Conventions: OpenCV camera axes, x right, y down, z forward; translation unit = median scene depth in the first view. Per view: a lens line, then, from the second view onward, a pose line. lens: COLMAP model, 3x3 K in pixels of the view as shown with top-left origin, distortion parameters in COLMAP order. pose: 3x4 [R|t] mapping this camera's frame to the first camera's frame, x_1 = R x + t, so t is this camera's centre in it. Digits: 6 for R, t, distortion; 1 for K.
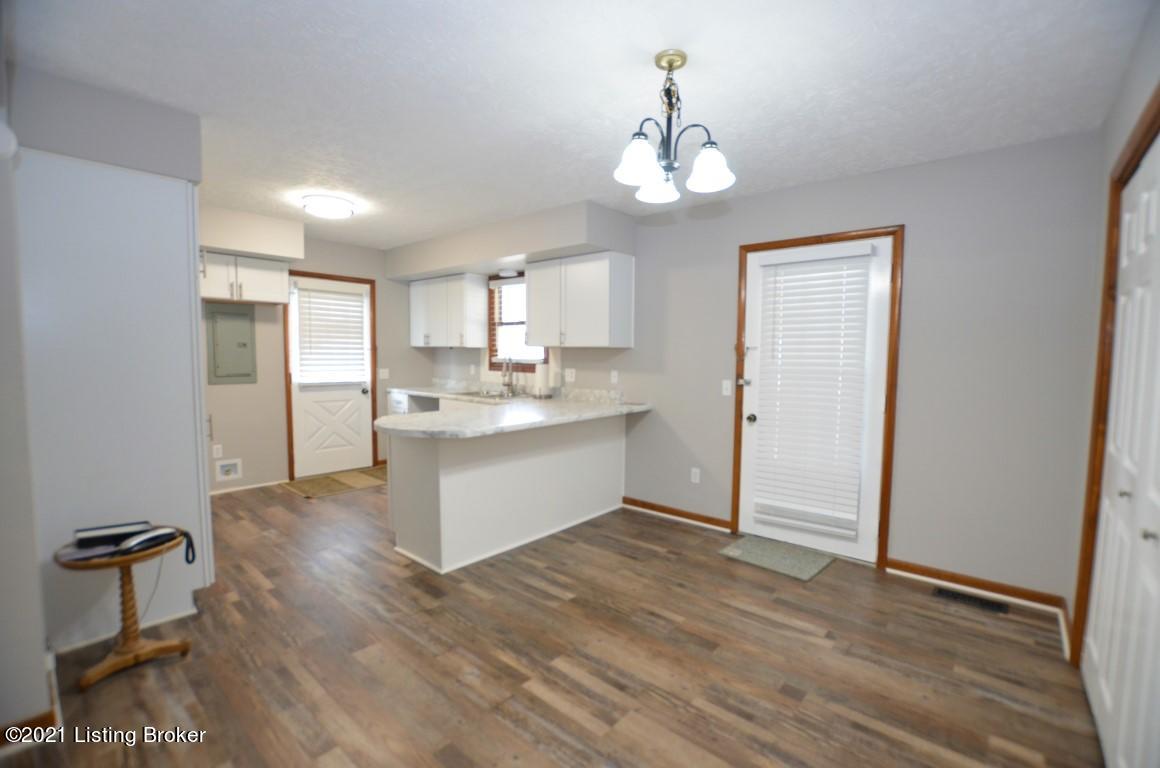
lens RADIAL K [[506.5, 0, 591.3], [0, 506.5, 390.3], [0, 0, 1]] dist [-0.029891, 0.000228]
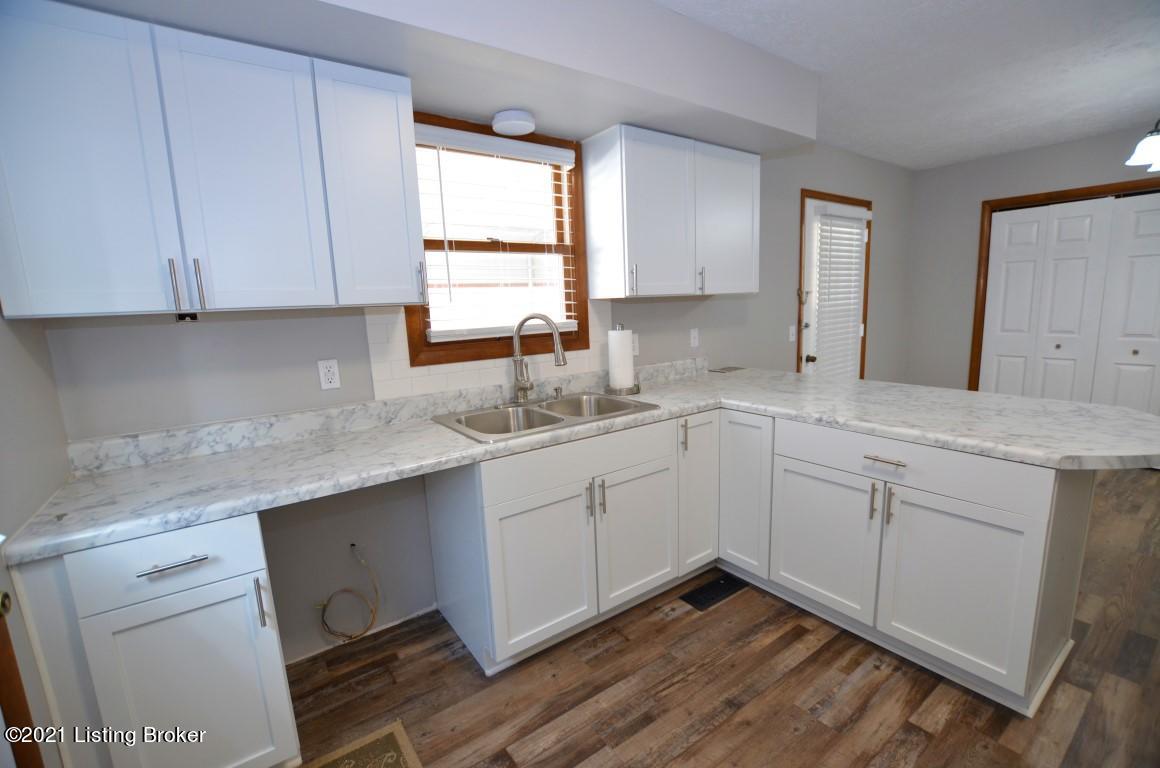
lens RADIAL K [[506.5, 0, 591.3], [0, 506.5, 390.3], [0, 0, 1]] dist [-0.029891, 0.000228]
pose [[0.233946, -0.181904, 0.955081, -0.607735], [0.114434, 0.980665, 0.158746, -0.075265], [-0.965492, 0.072156, 0.250239, 0.882176]]
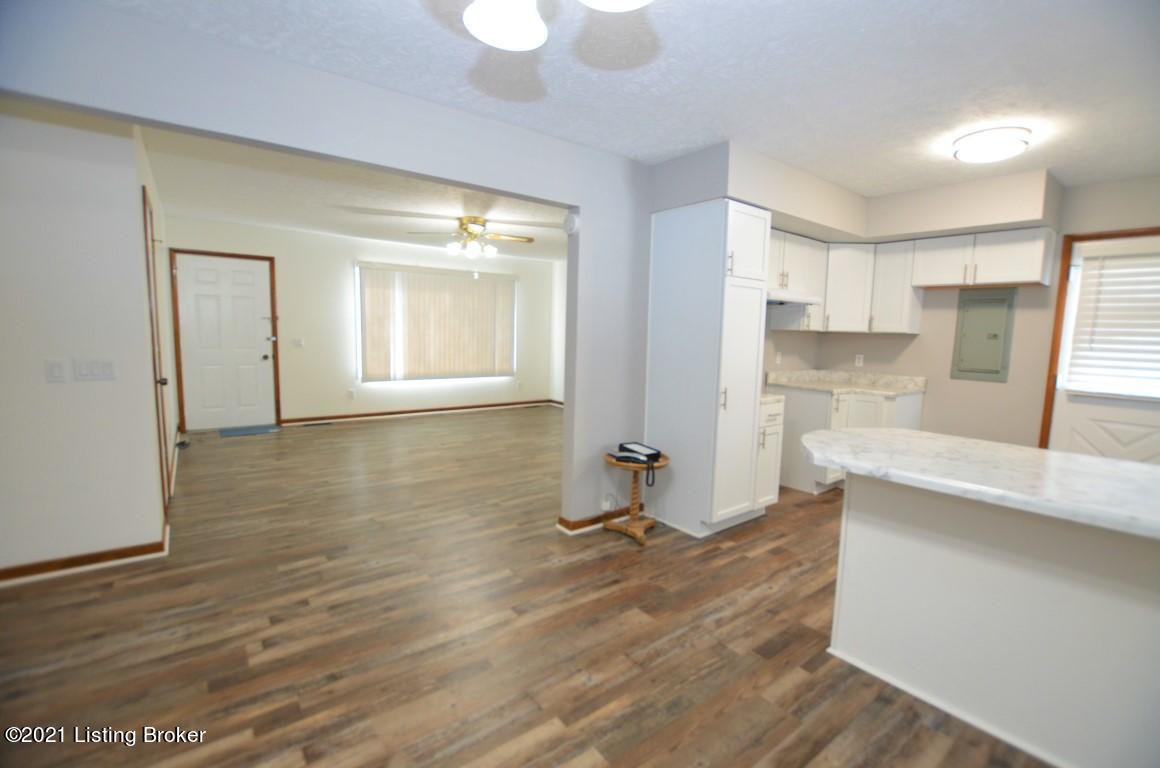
lens RADIAL K [[506.5, 0, 591.3], [0, 506.5, 390.3], [0, 0, 1]] dist [-0.029891, 0.000228]
pose [[-0.193549, 0.097114, -0.976272, 0.261572], [-0.096375, 0.988394, 0.117427, -0.031654], [0.976346, 0.116816, -0.181943, 0.471197]]
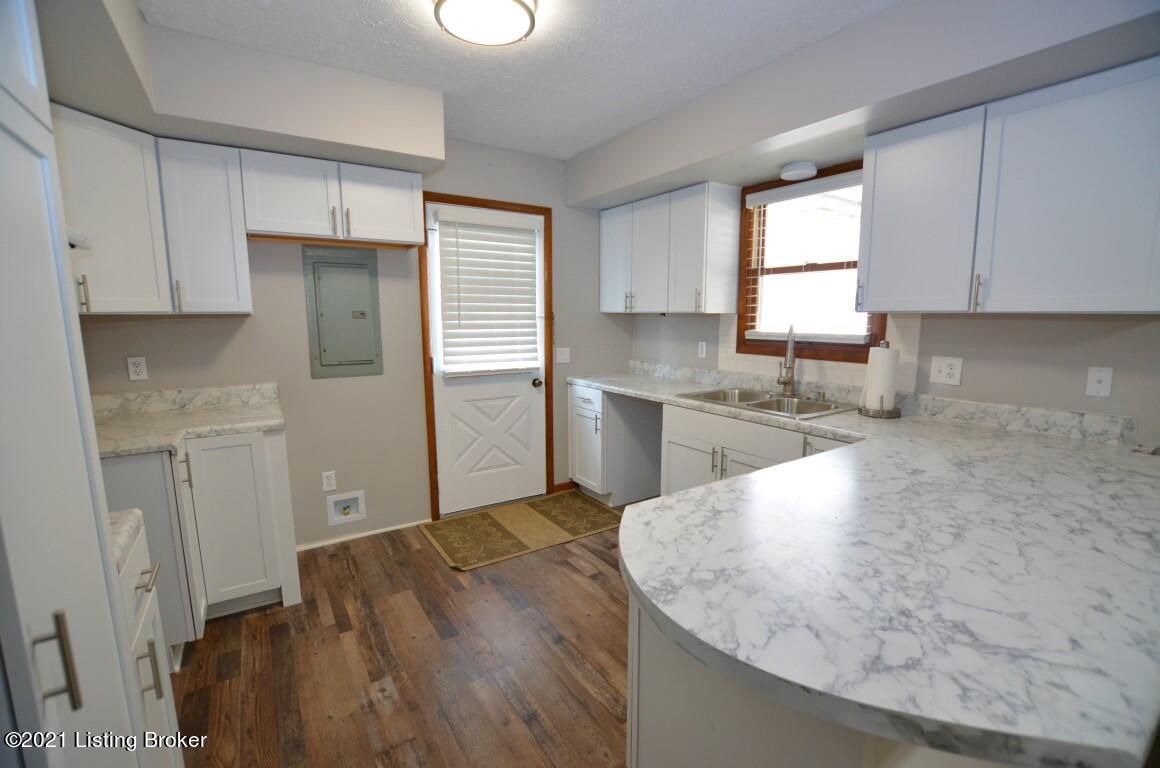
lens RADIAL K [[506.5, 0, 591.3], [0, 506.5, 390.3], [0, 0, 1]] dist [-0.029891, 0.000228]
pose [[0.963169, 0.027174, -0.267520, -0.234491], [-0.007726, 0.997267, 0.073482, -0.042507], [0.268785, -0.068709, 0.960746, 0.441780]]
